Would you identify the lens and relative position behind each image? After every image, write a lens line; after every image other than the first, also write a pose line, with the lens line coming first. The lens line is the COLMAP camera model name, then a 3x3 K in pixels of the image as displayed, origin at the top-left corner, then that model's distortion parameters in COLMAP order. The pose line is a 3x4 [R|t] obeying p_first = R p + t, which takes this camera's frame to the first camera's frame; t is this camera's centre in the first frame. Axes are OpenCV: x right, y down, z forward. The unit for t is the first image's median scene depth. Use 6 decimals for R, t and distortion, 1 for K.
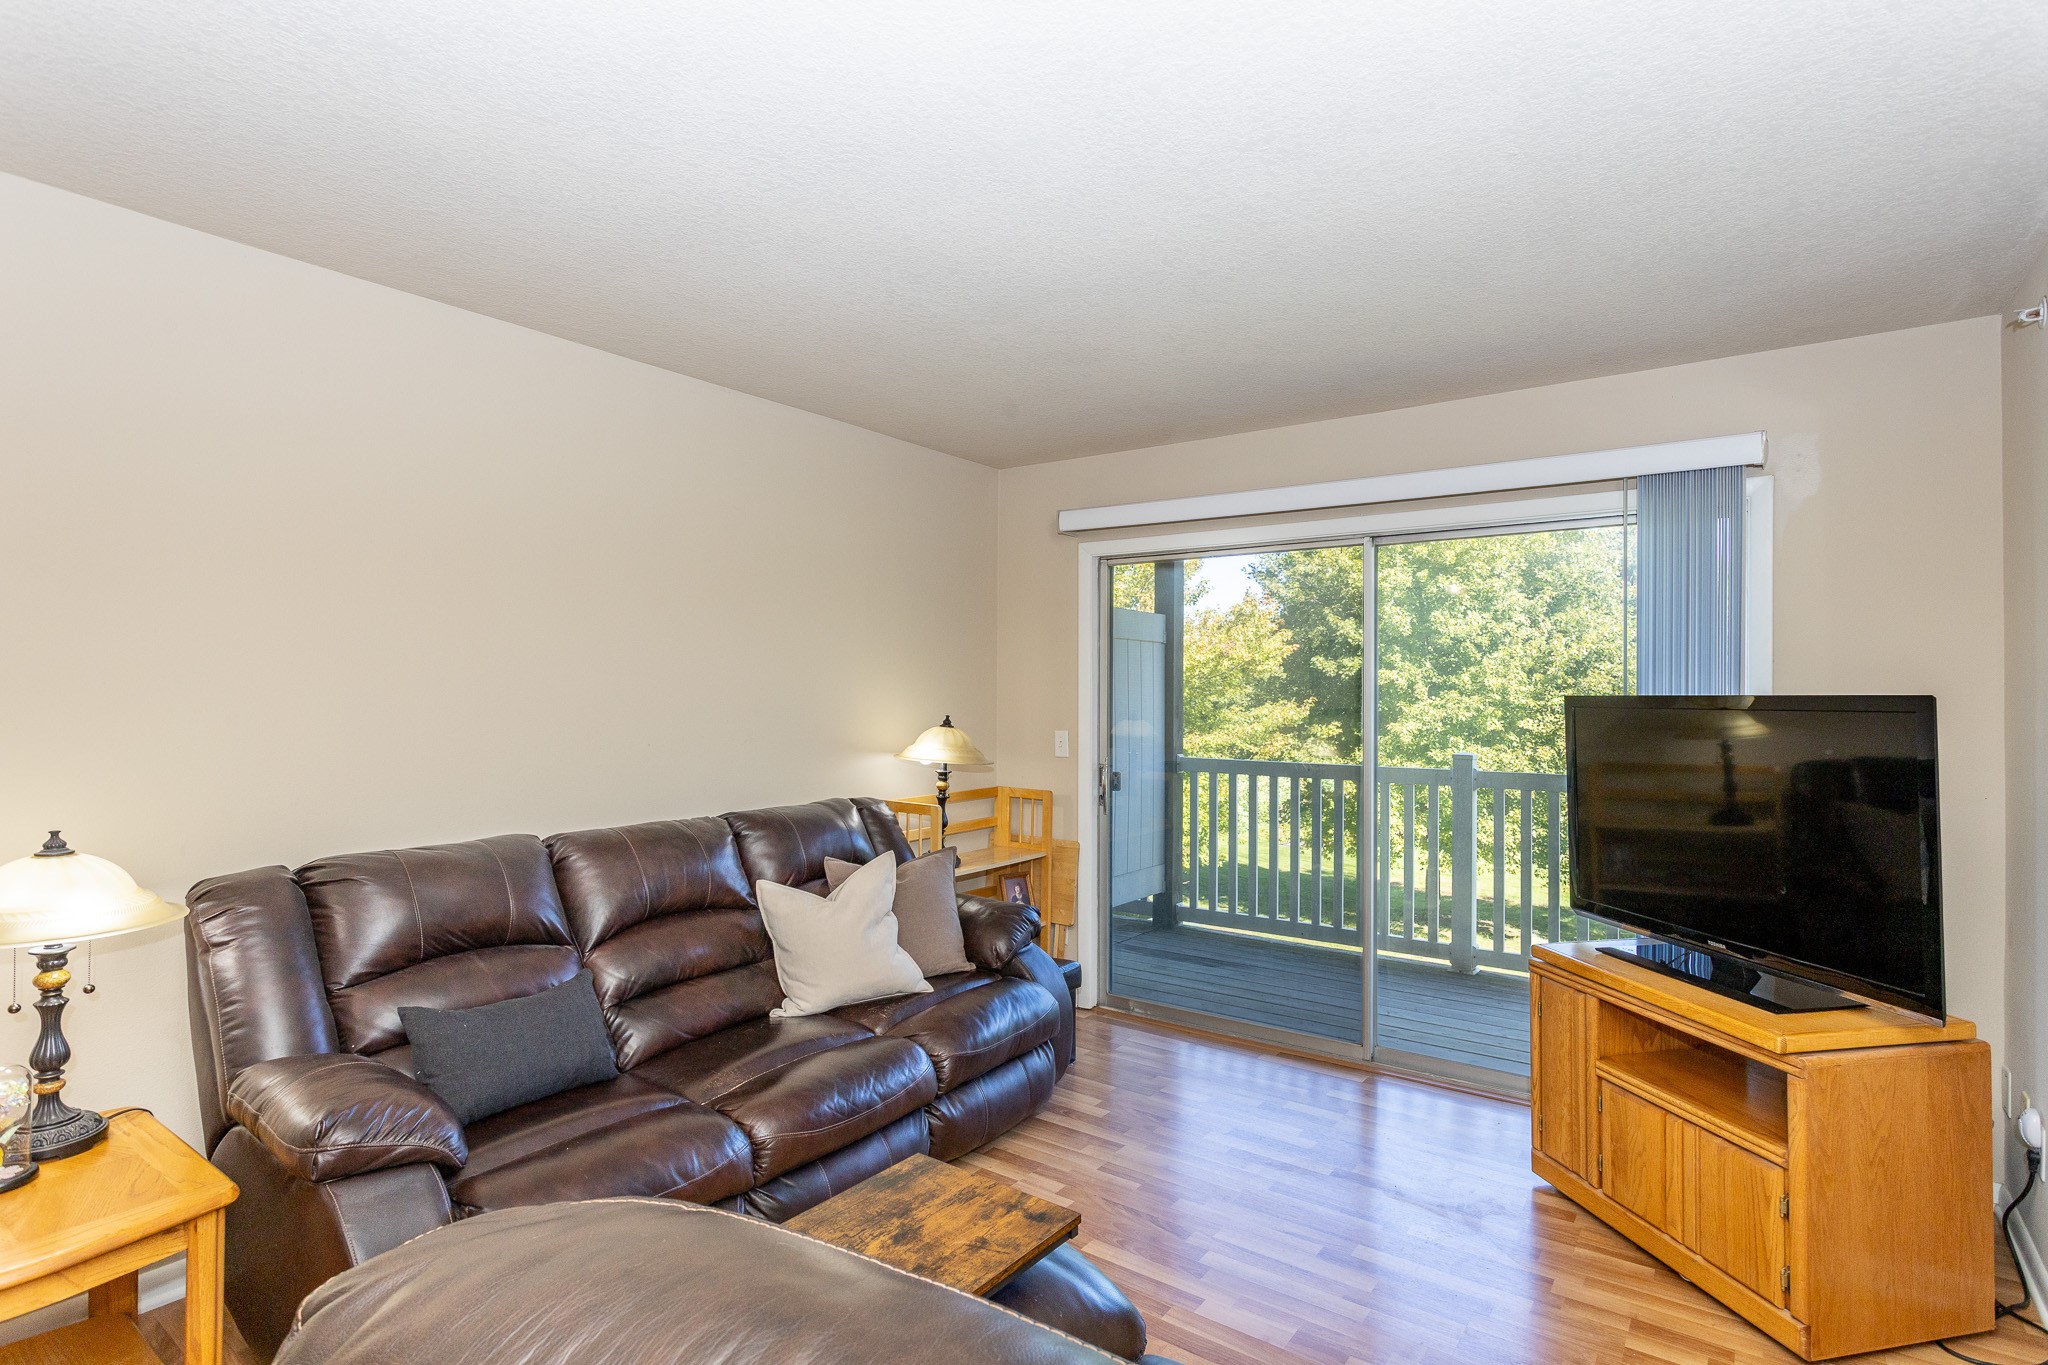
lens RADIAL K [[1009.0, 0, 1031.5], [0, 1009.0, 684.8], [0, 0, 1]] dist [-0.023359, 0.011217]
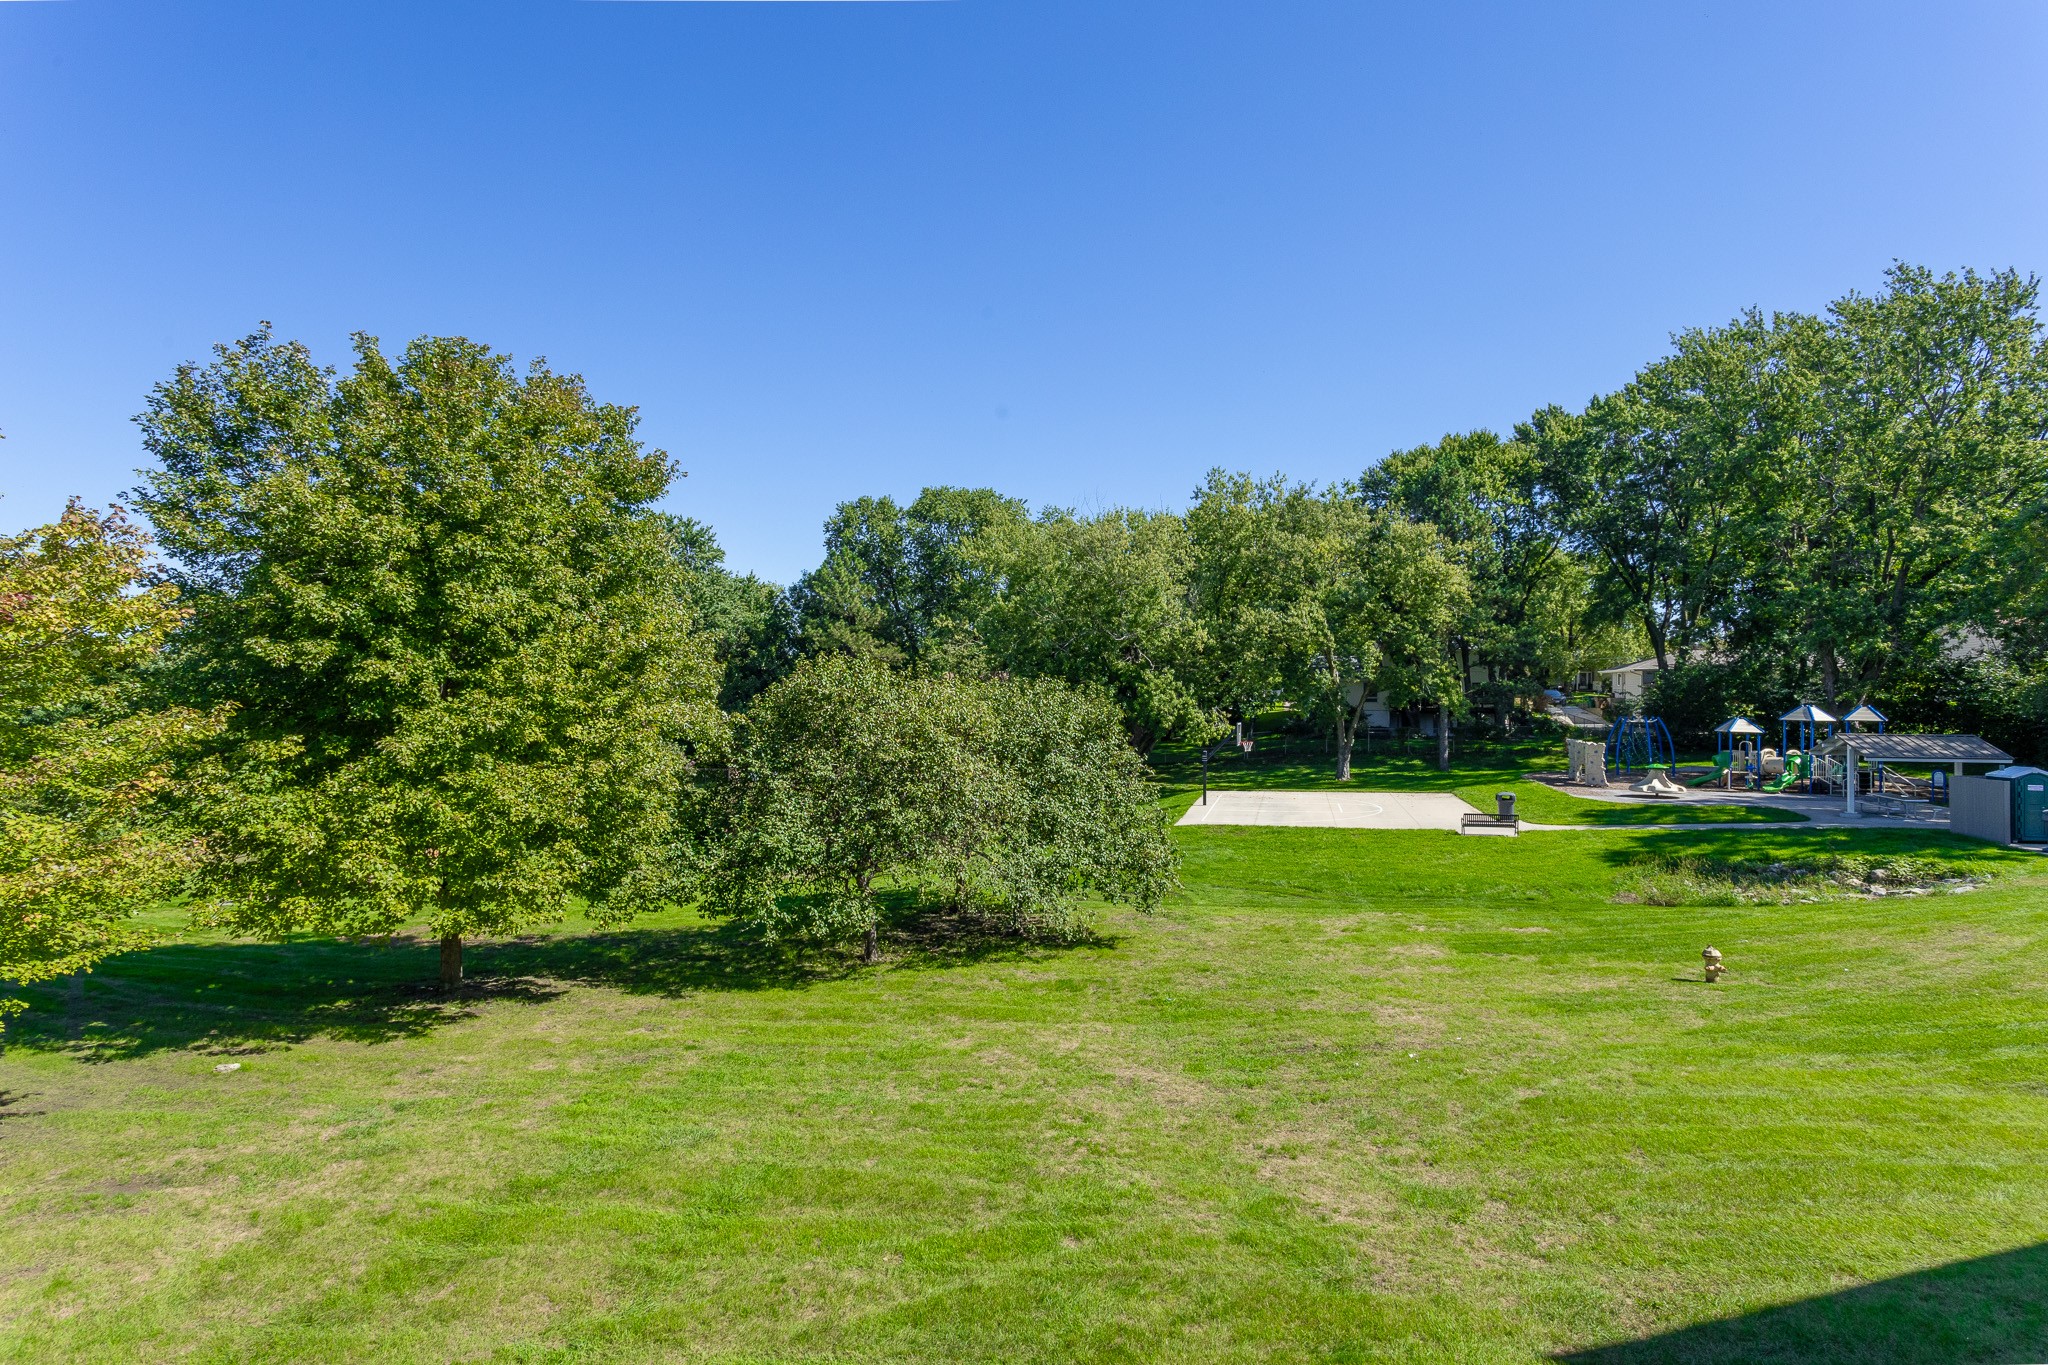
lens RADIAL K [[994.8, 0, 1013.1], [0, 994.8, 696.6], [0, 0, 1]] dist [-0.015622, 0.008354]
pose [[0.628848, -0.007349, 0.777493, 0.102250], [-0.001441, 0.999943, 0.010617, 0.002223], [-0.777527, -0.007797, 0.628802, 0.240260]]
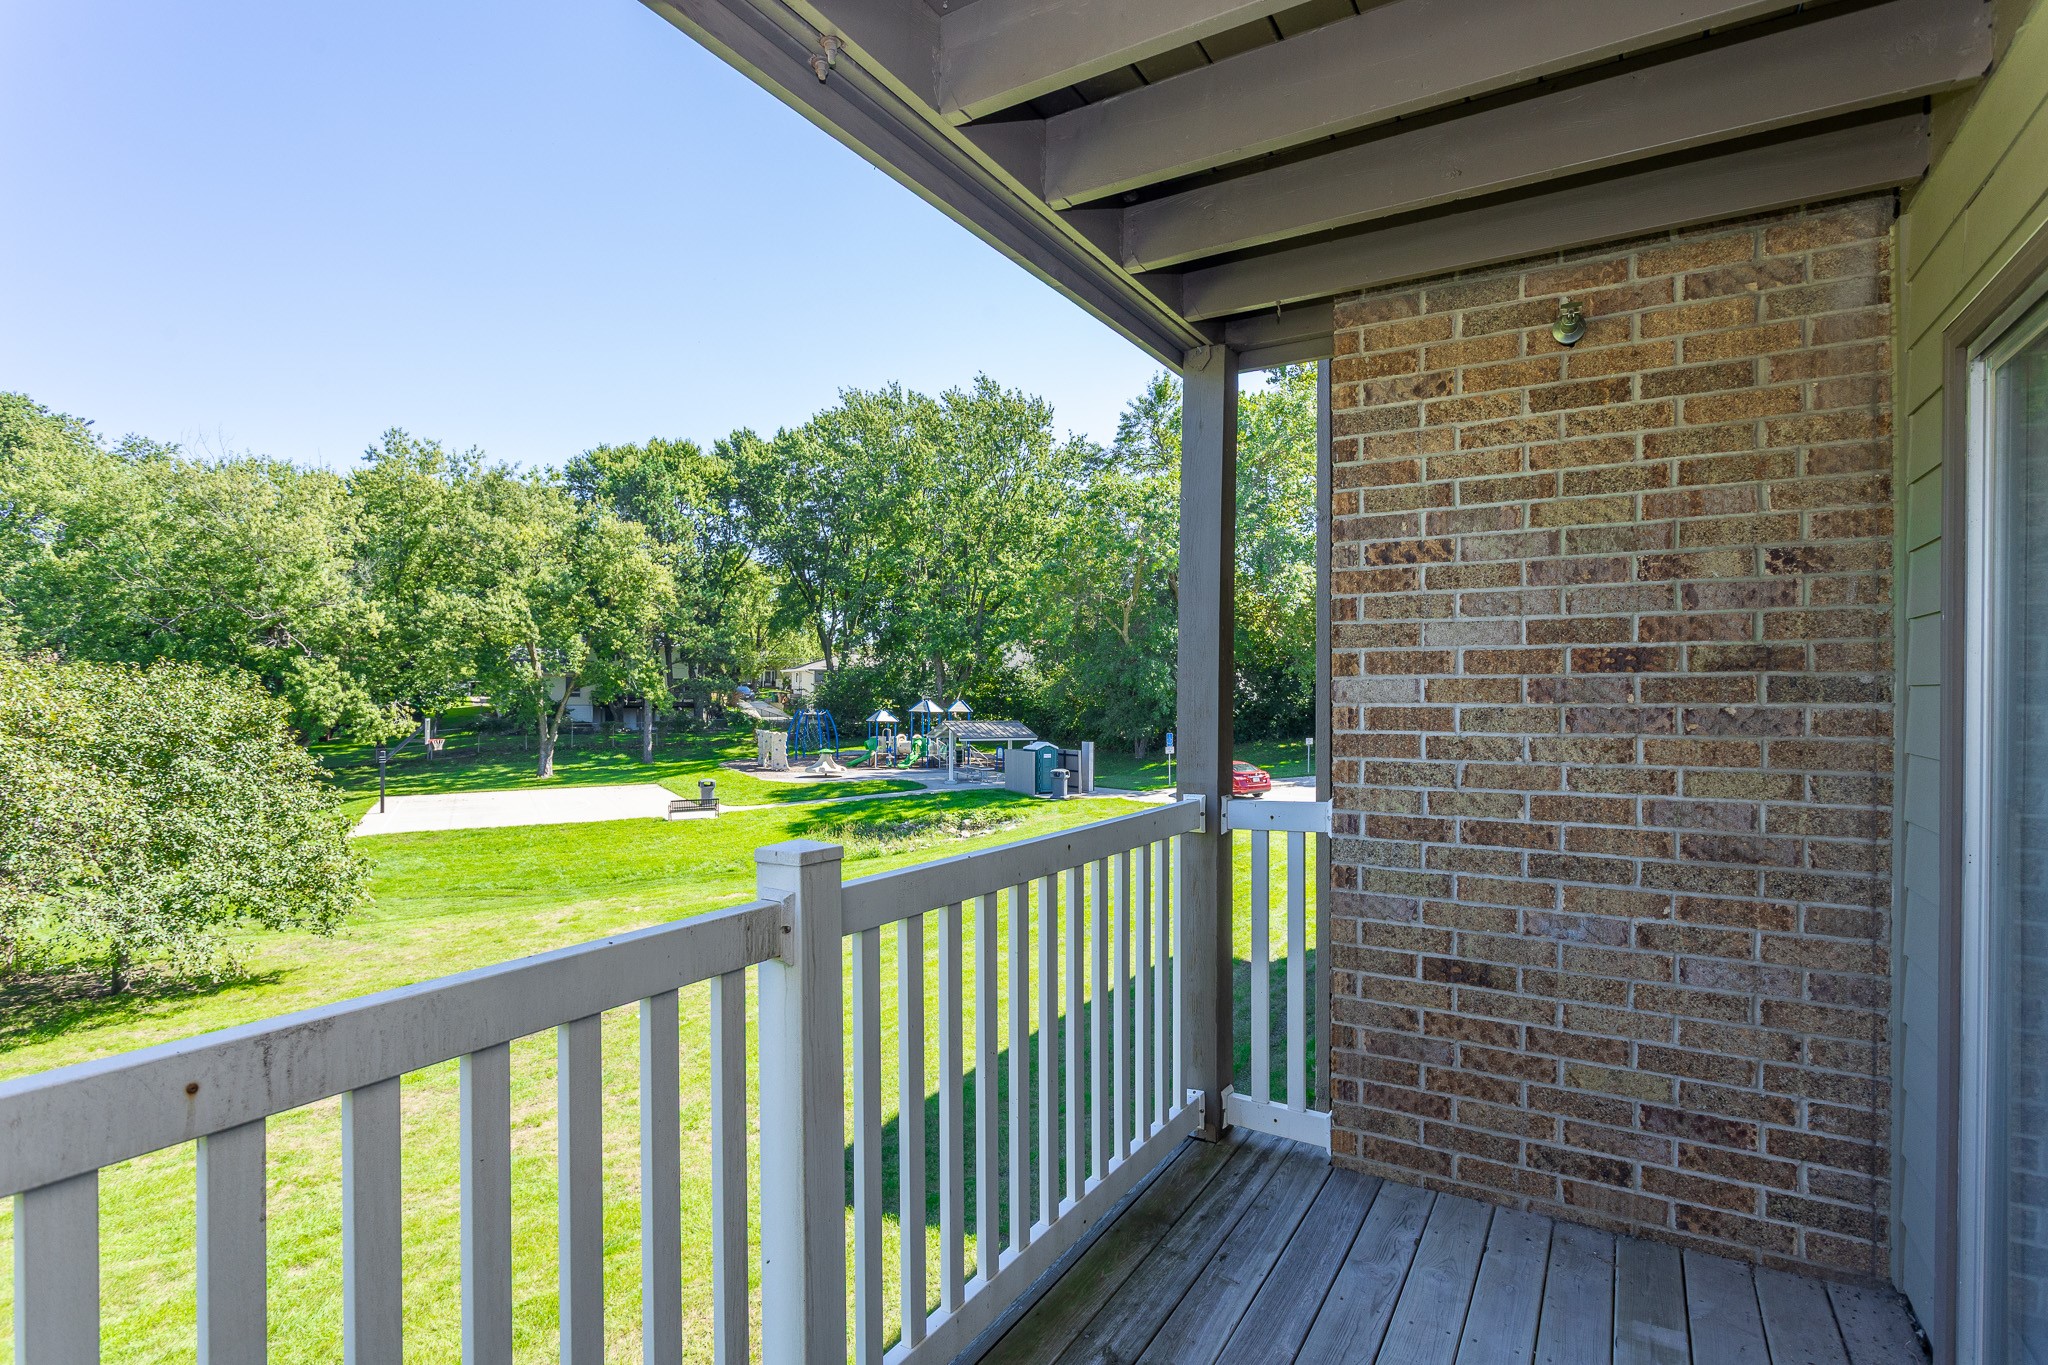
lens RADIAL K [[1009.0, 0, 1031.5], [0, 1009.0, 684.8], [0, 0, 1]] dist [-0.023359, 0.011217]
pose [[-0.100005, 0.002327, 0.994984, 0.030689], [-0.015310, 0.999875, -0.003877, 0.004498], [-0.994869, -0.015621, -0.099957, 0.238487]]
